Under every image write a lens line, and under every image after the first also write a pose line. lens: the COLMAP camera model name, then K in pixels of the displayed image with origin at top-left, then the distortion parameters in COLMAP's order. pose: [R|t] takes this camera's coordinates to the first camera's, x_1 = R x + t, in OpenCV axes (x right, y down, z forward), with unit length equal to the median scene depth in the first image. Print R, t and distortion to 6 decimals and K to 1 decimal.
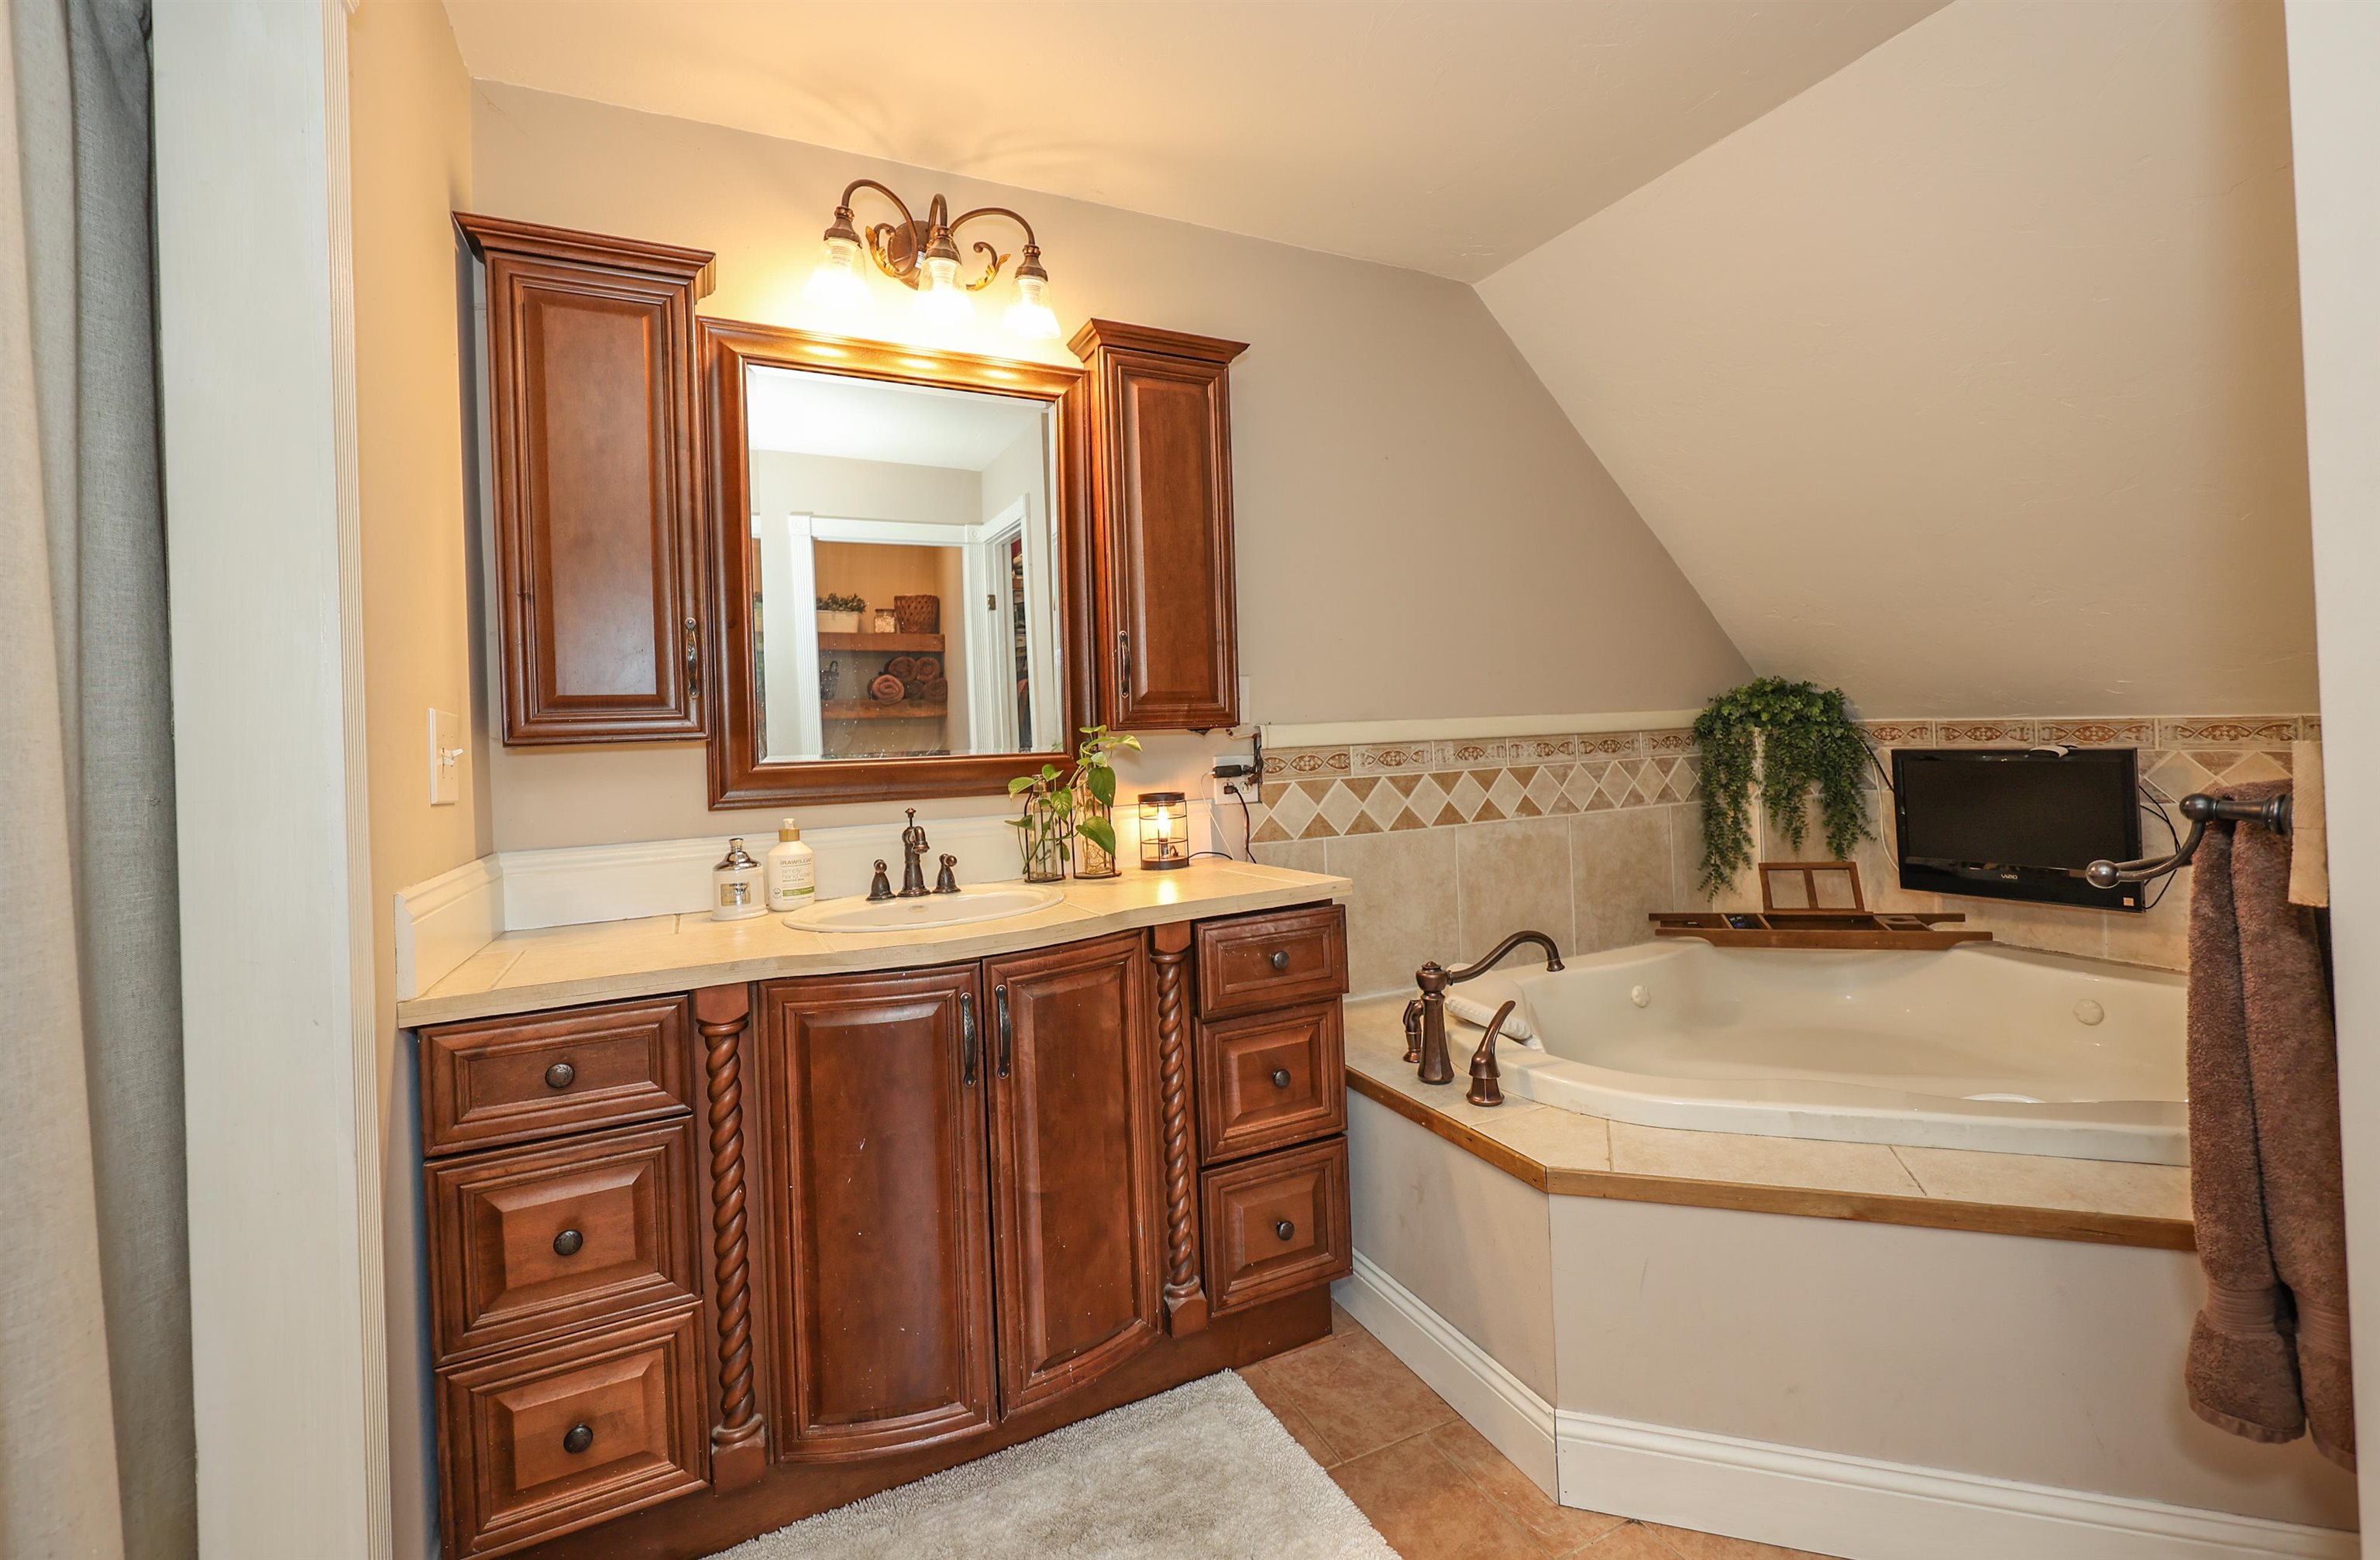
lens RADIAL K [[1034.3, 0, 1200.3], [0, 1034.3, 739.8], [0, 0, 1]] dist [-0.002172, -0.000057]
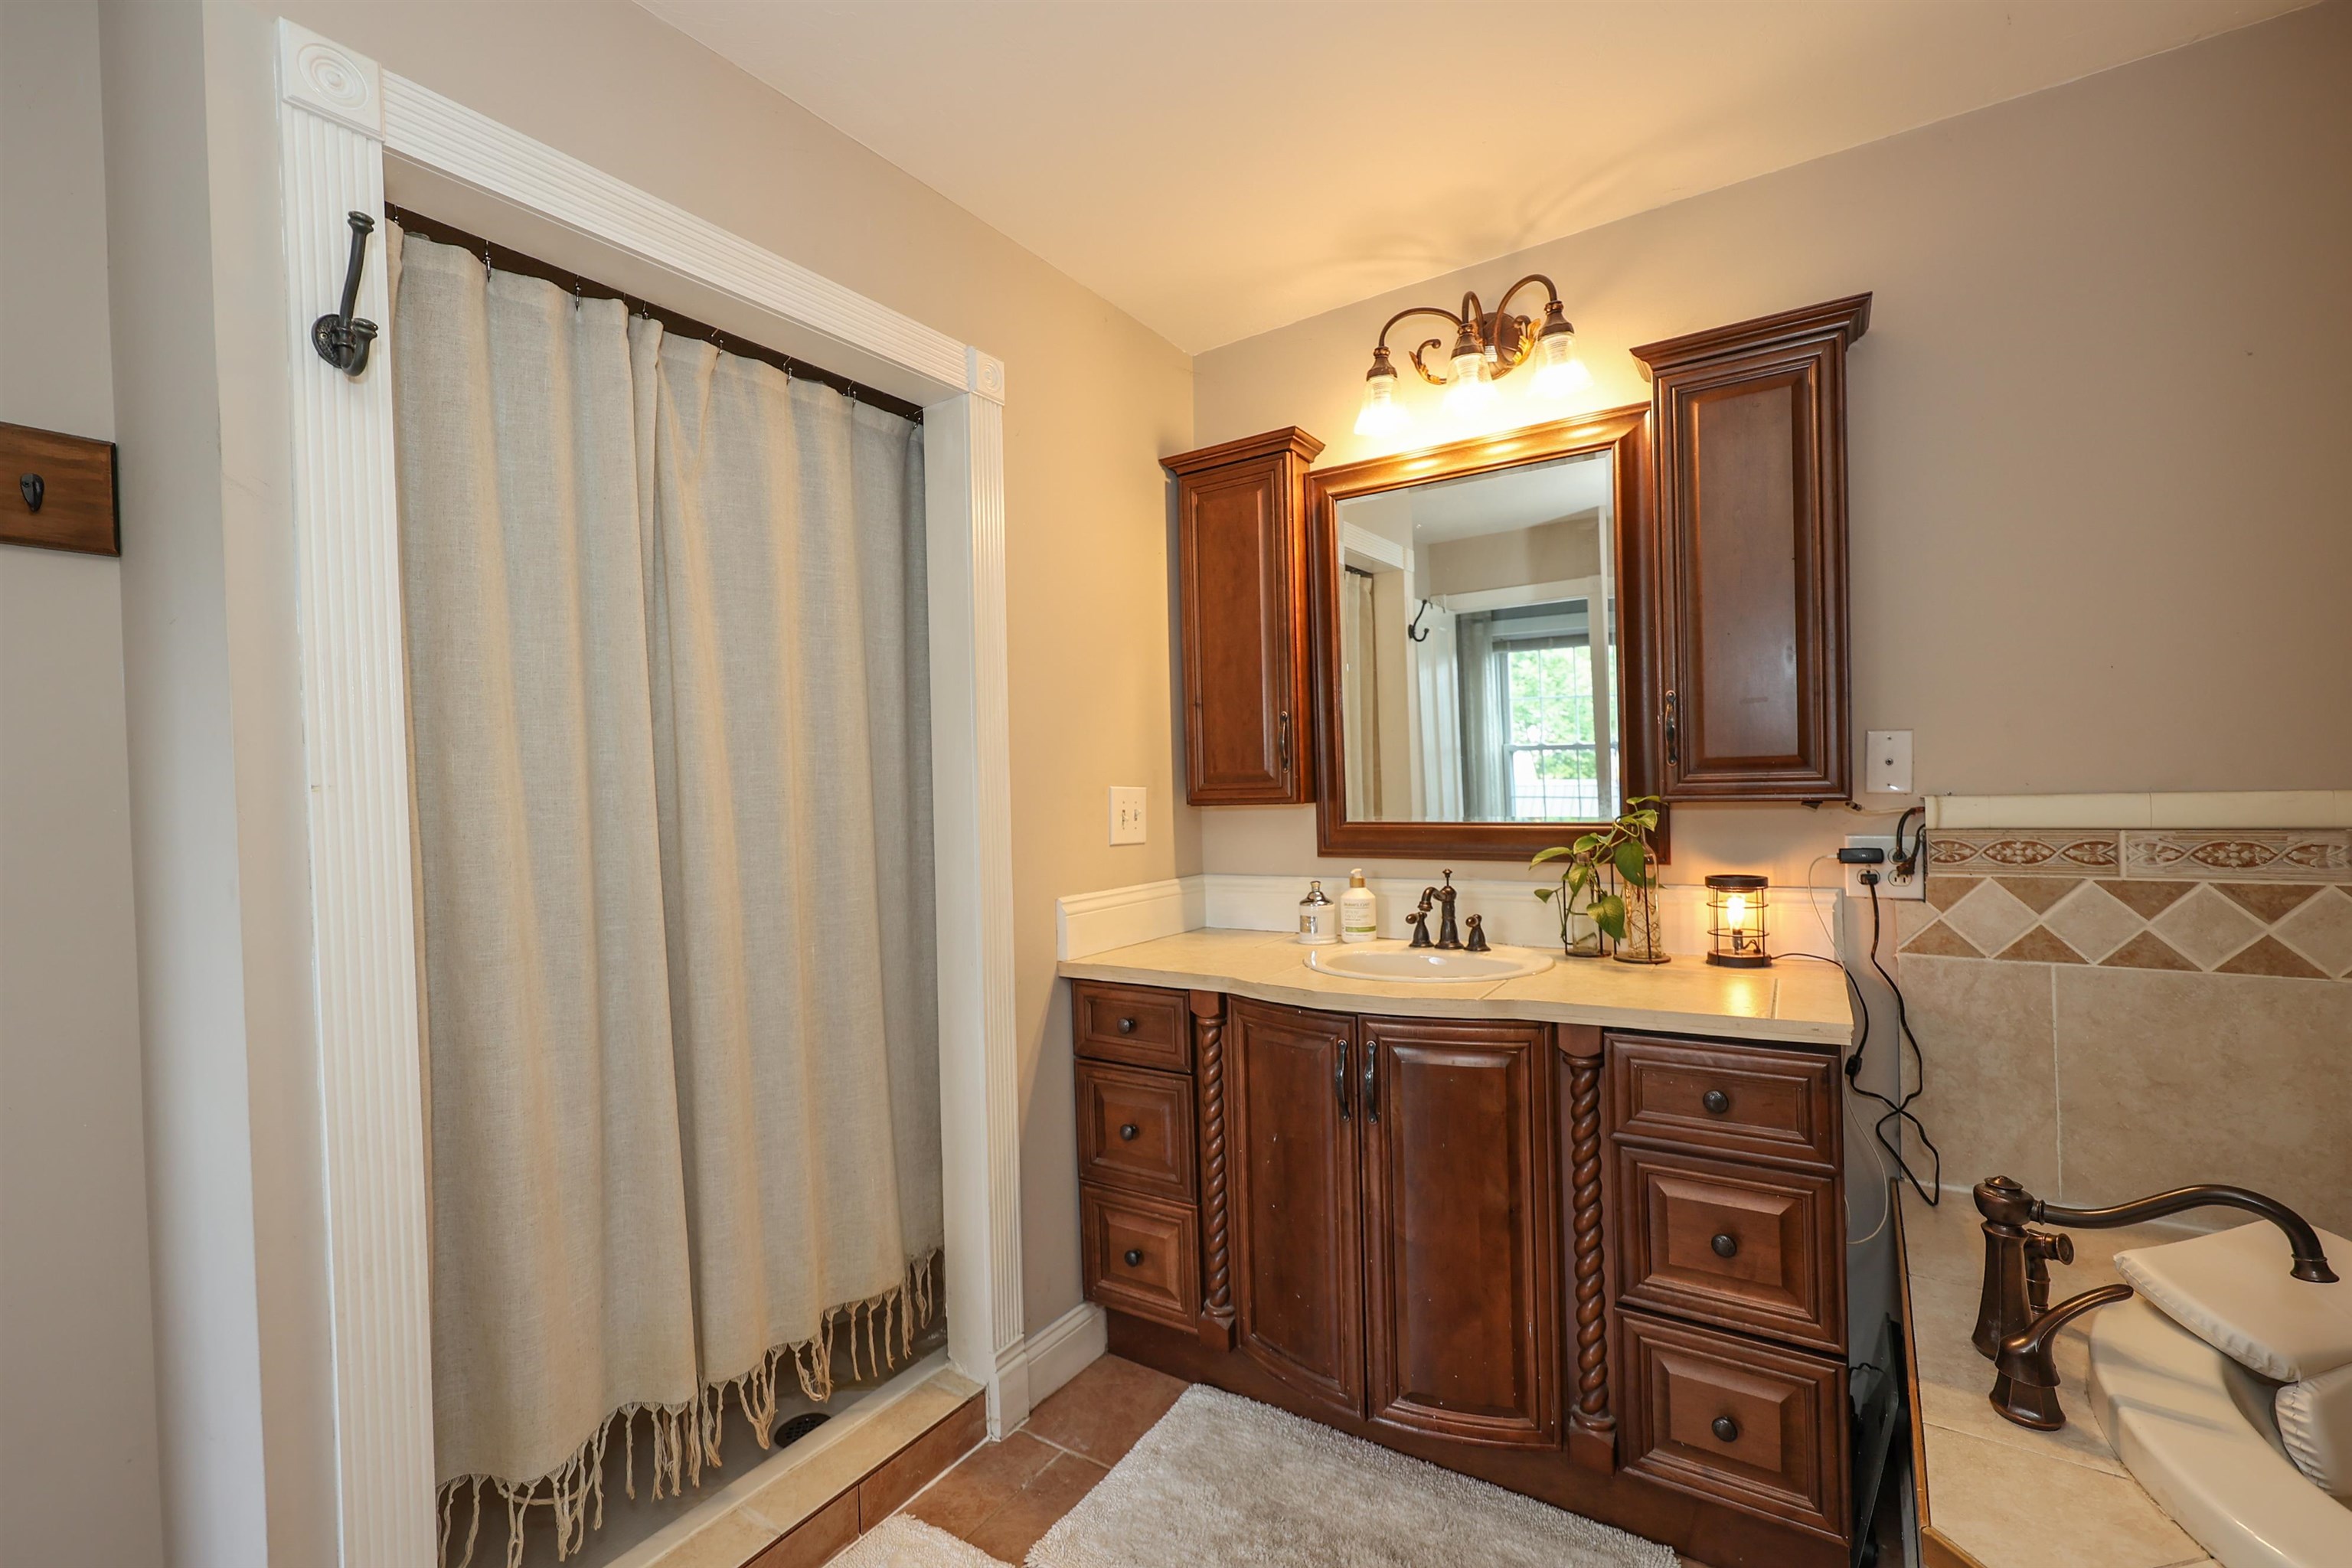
lens RADIAL K [[990.1, 0, 1181.8], [0, 990.1, 789.4], [0, 0, 1]] dist [0.001543, 0.000130]
pose [[0.503661, 0.028605, -0.863428, 0.474584], [0.008285, 0.999246, 0.037938, -0.059675], [0.863862, -0.026261, 0.503044, 0.218237]]
